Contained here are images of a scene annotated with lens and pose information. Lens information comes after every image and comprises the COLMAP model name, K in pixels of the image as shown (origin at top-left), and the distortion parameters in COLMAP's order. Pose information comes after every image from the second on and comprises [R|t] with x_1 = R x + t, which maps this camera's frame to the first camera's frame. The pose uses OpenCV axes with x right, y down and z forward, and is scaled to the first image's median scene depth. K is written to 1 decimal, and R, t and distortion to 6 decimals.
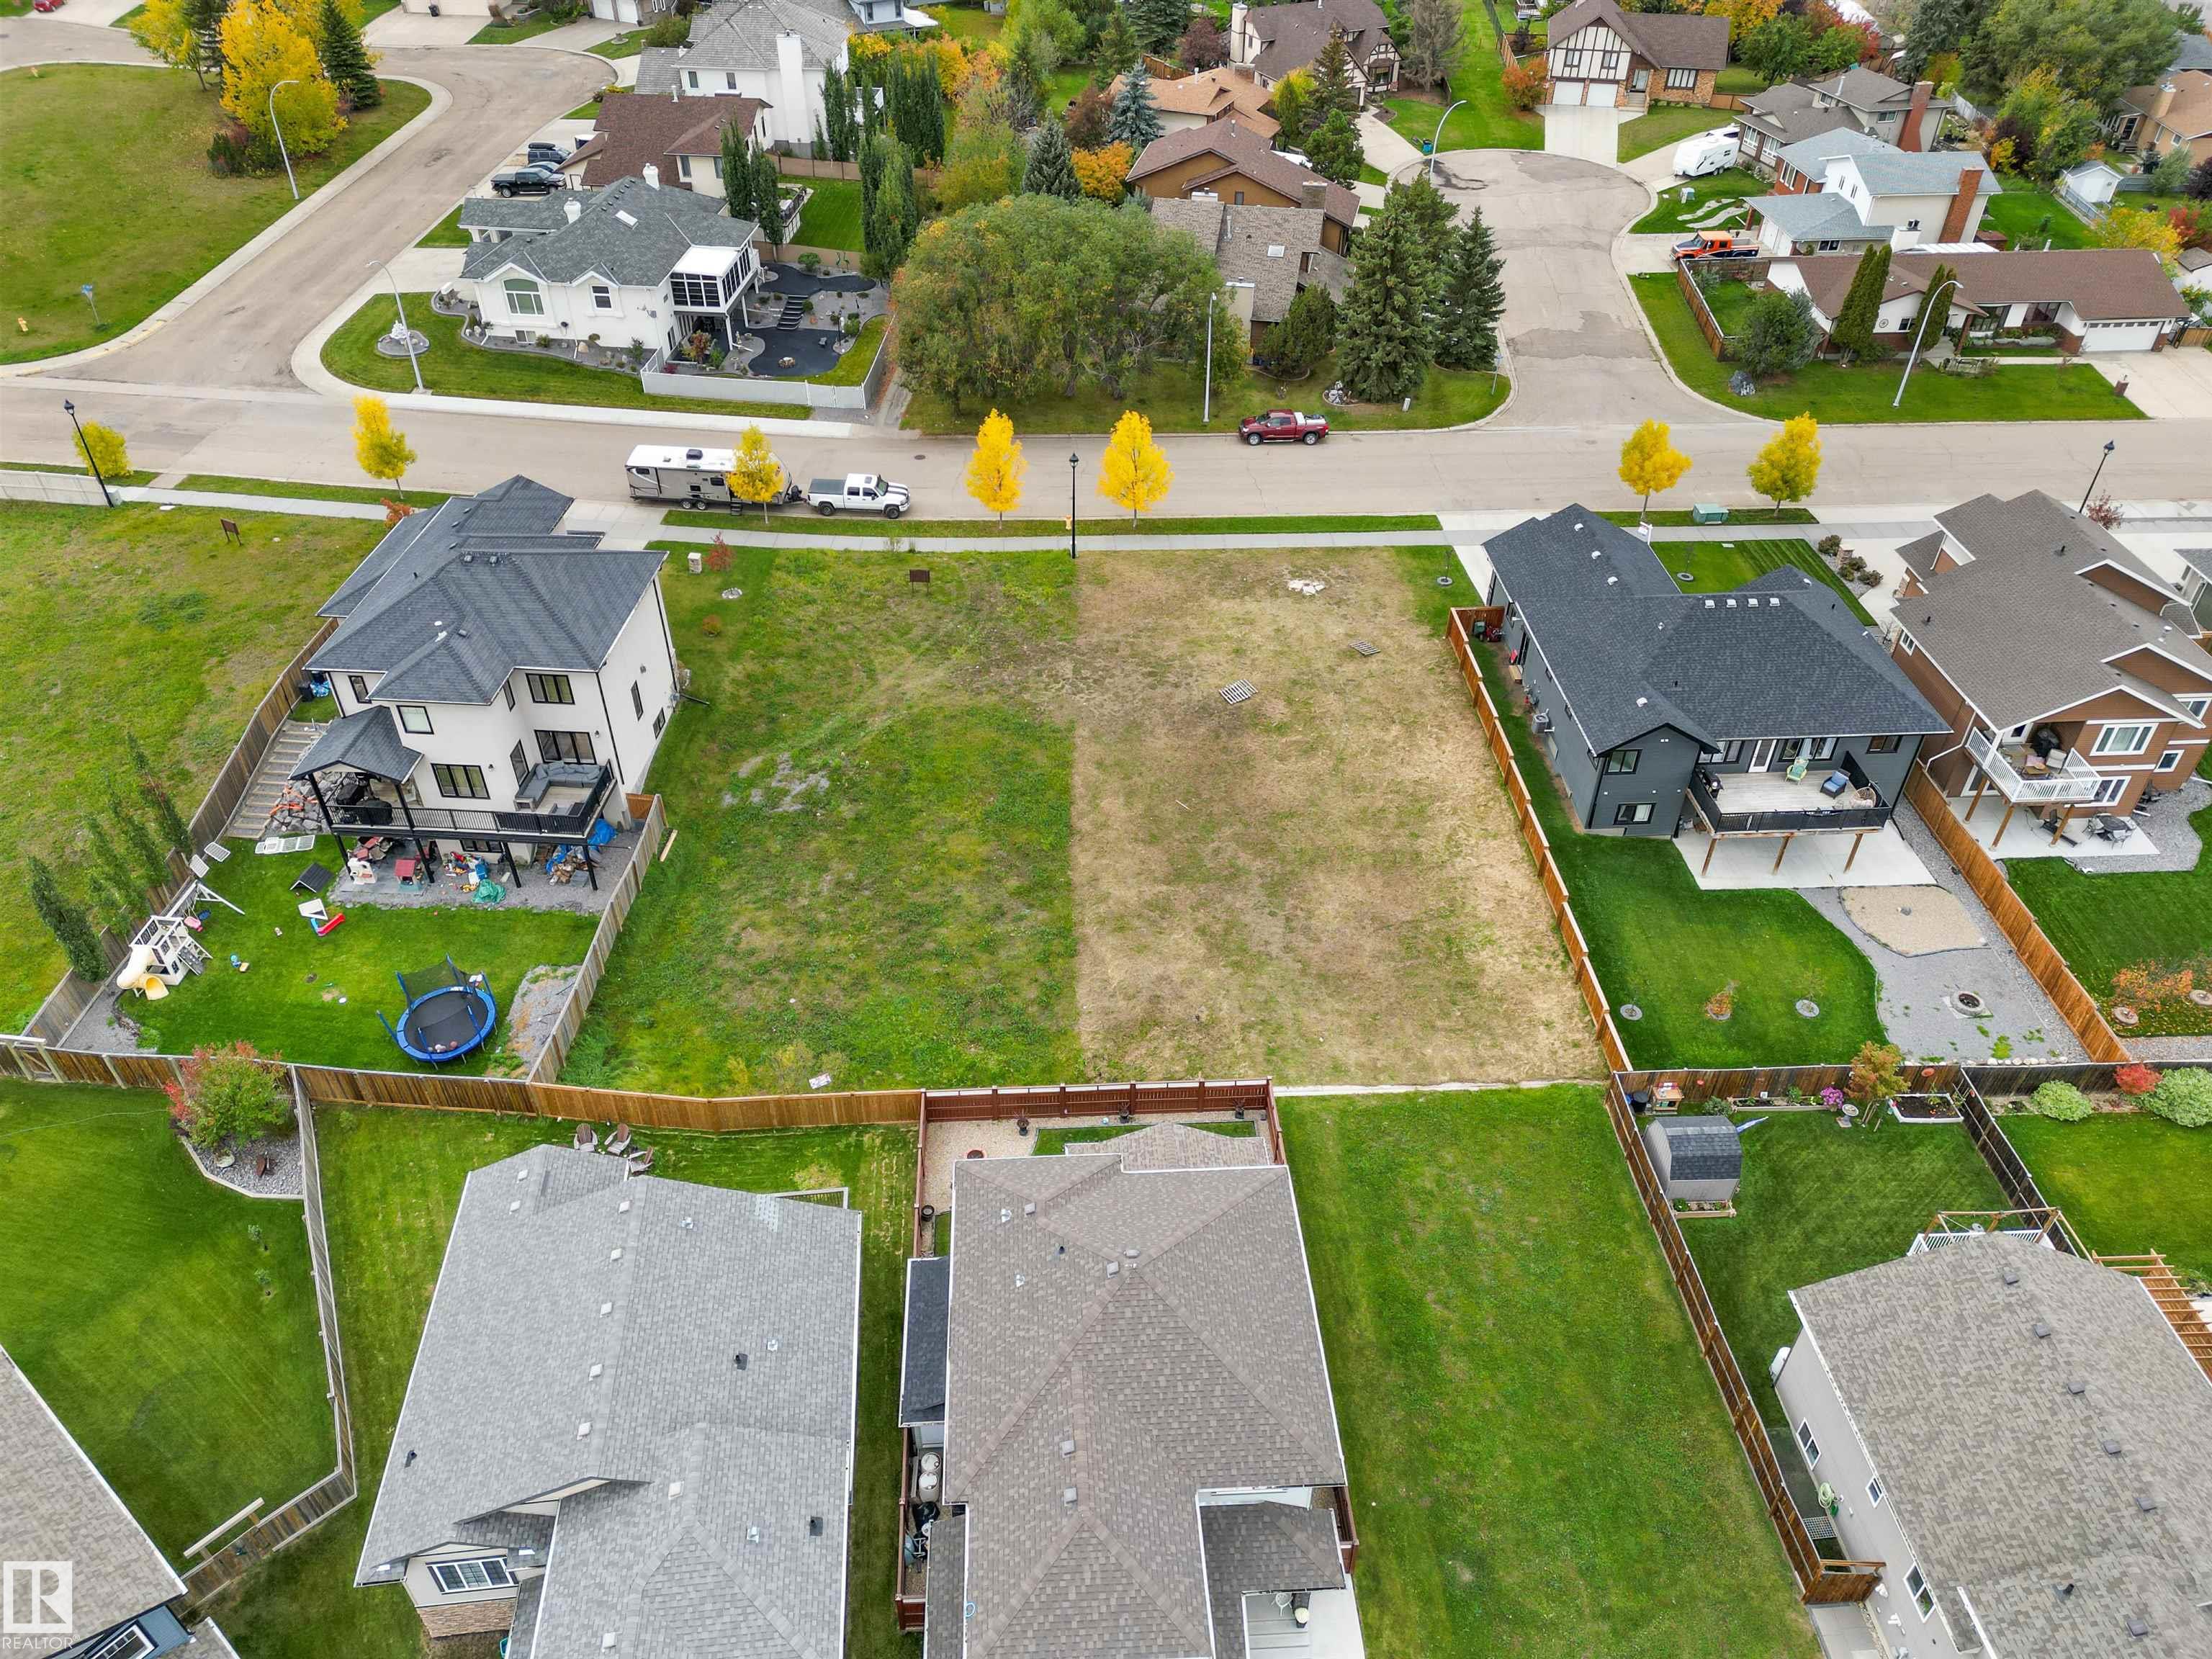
lens RADIAL K [[1549.8, 0, 1106.0], [0, 1549.8, 829.5], [0, 0, 1]] dist [0.083551, -0.075597]
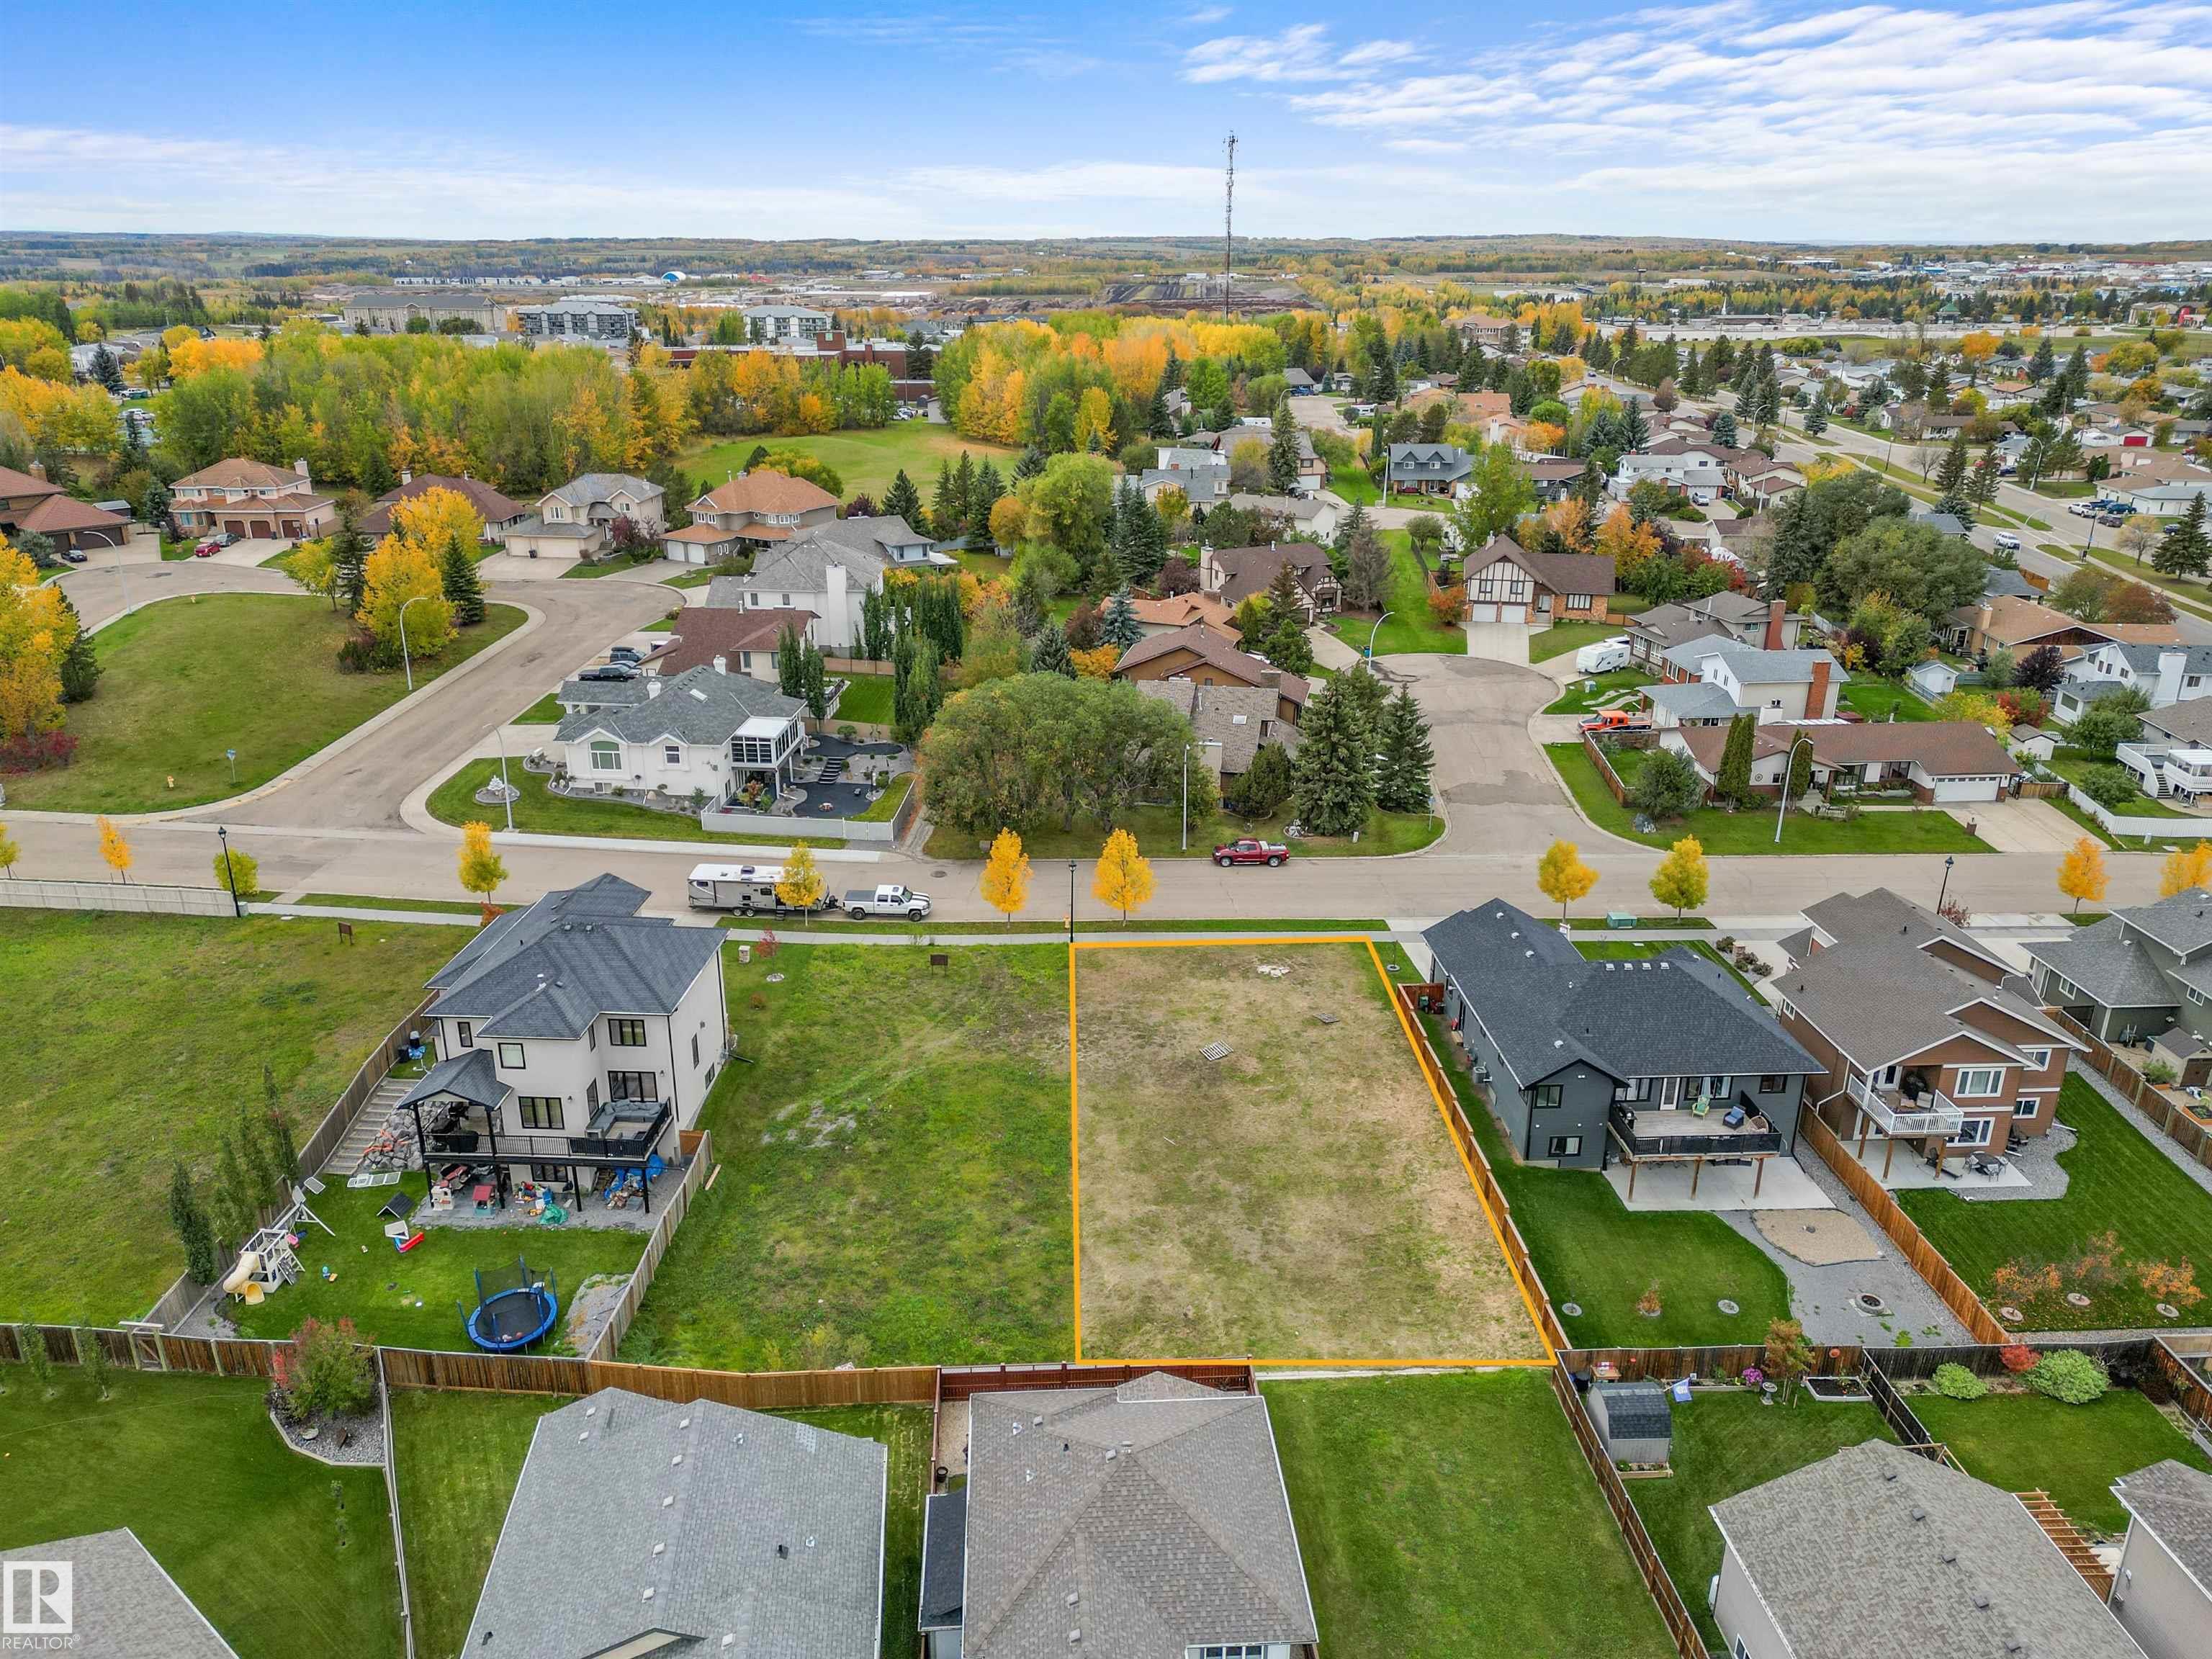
lens RADIAL K [[1541.8, 0, 1112.6], [0, 1541.8, 831.0], [0, 0, 1]] dist [0.113073, -0.124172]
pose [[0.999935, -0.004383, 0.010532, -0.002368], [0.007423, 0.951029, -0.309013, 0.110472], [-0.008662, 0.309071, 0.950999, -0.137003]]
